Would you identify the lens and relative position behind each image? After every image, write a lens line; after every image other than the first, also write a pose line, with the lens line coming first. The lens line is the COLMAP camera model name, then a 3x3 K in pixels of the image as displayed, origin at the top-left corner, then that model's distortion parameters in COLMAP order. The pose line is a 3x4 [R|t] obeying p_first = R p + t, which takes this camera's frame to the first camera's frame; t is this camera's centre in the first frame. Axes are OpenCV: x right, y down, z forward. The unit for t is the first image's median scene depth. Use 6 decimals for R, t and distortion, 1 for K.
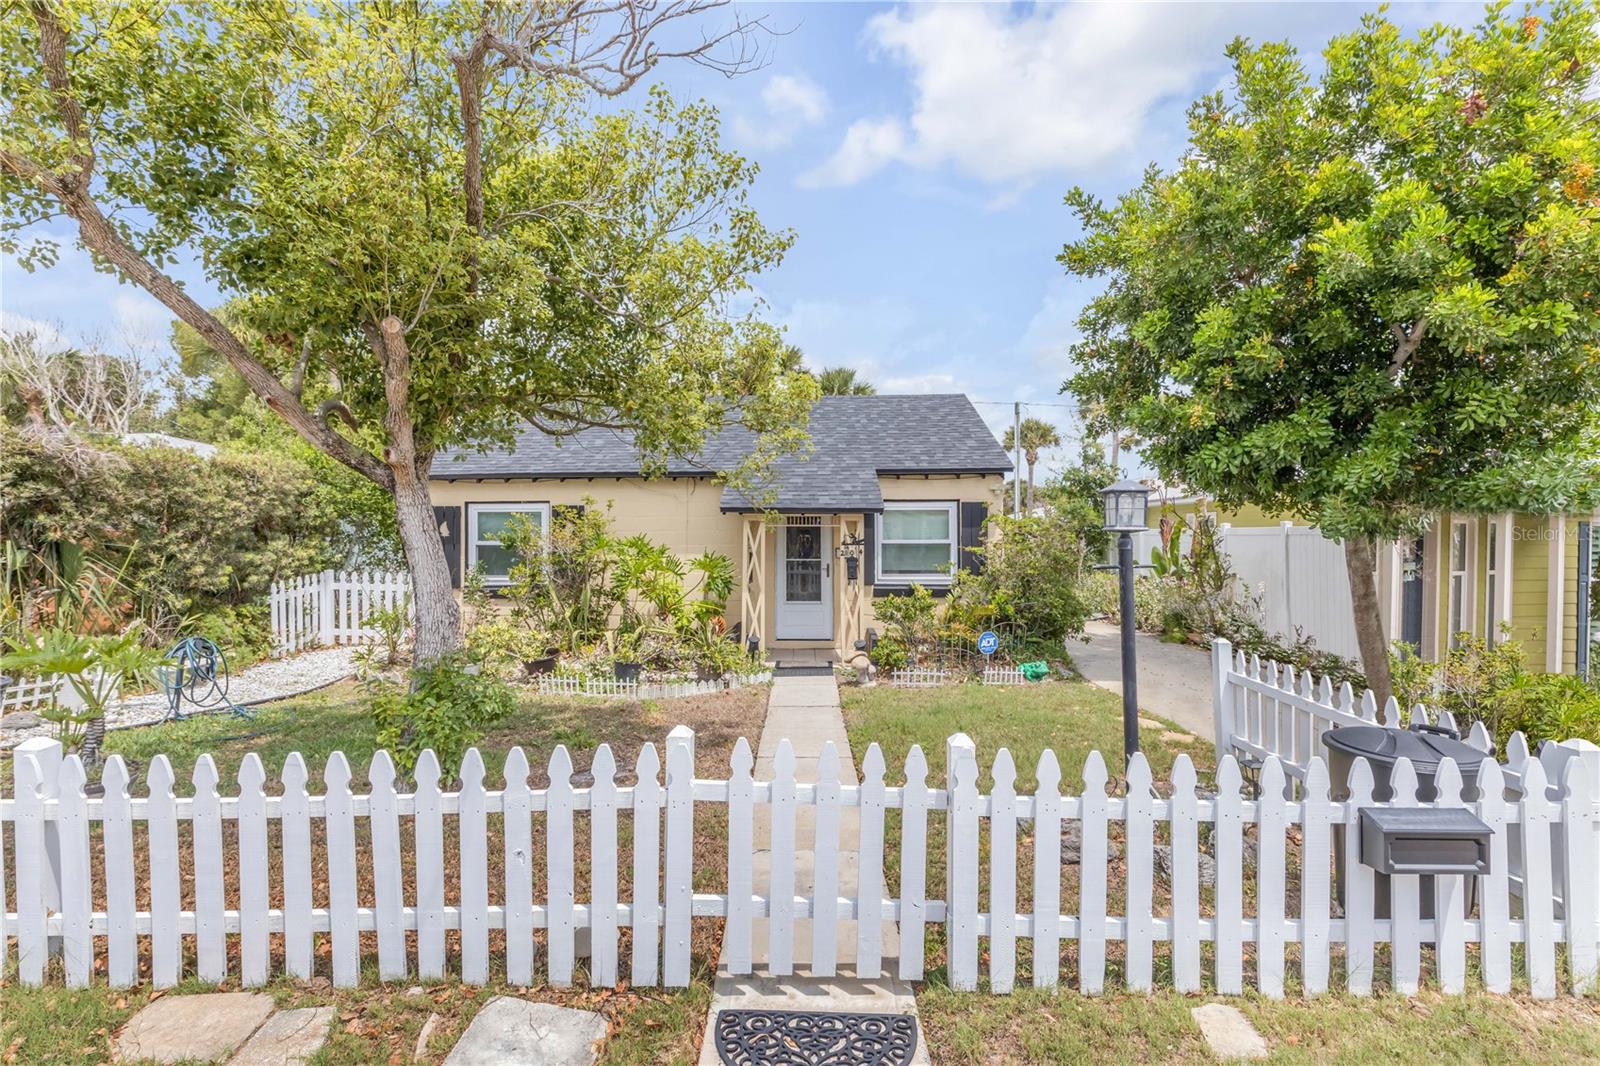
lens RADIAL K [[708.0, 0, 784.3], [0, 708.0, 533.8], [0, 0, 1]] dist [0.001822, -0.000064]
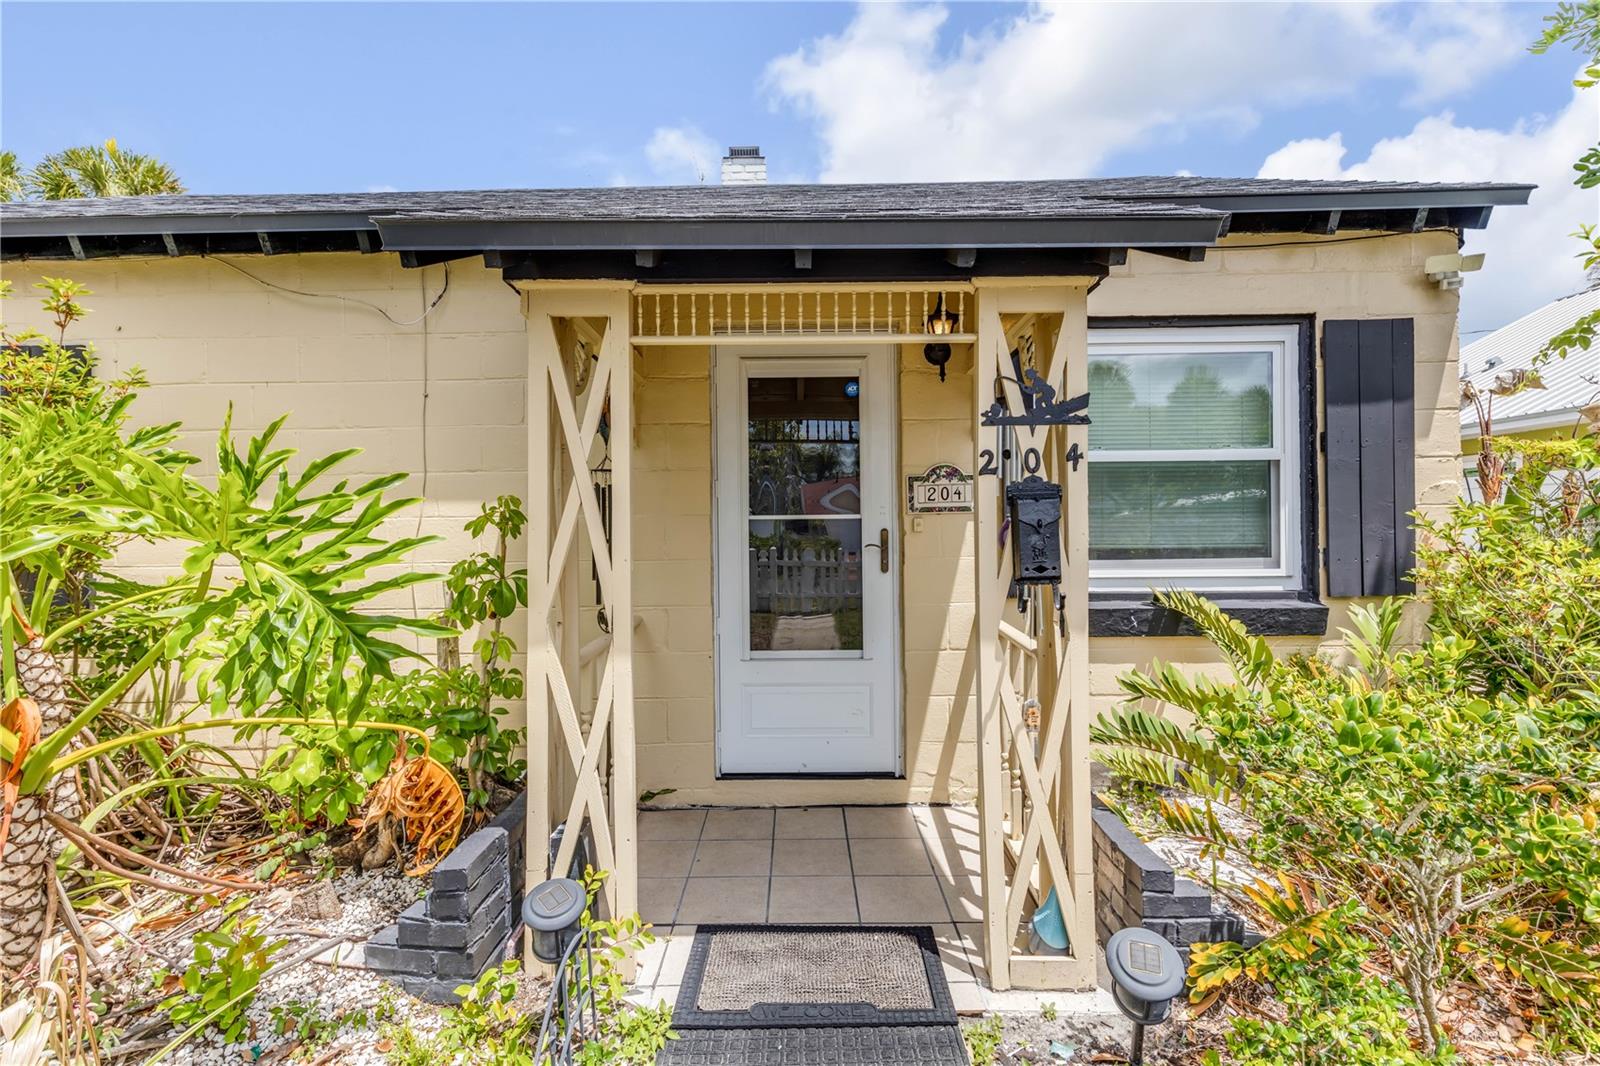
lens RADIAL K [[699.3, 0, 797.4], [0, 699.3, 554.3], [0, 0, 1]] dist [-0.000060, -0.000005]
pose [[0.999812, -0.010628, 0.016196, 0.018545], [0.009957, 0.999112, 0.040942, 0.041237], [-0.016617, -0.040773, 0.999030, 0.703446]]
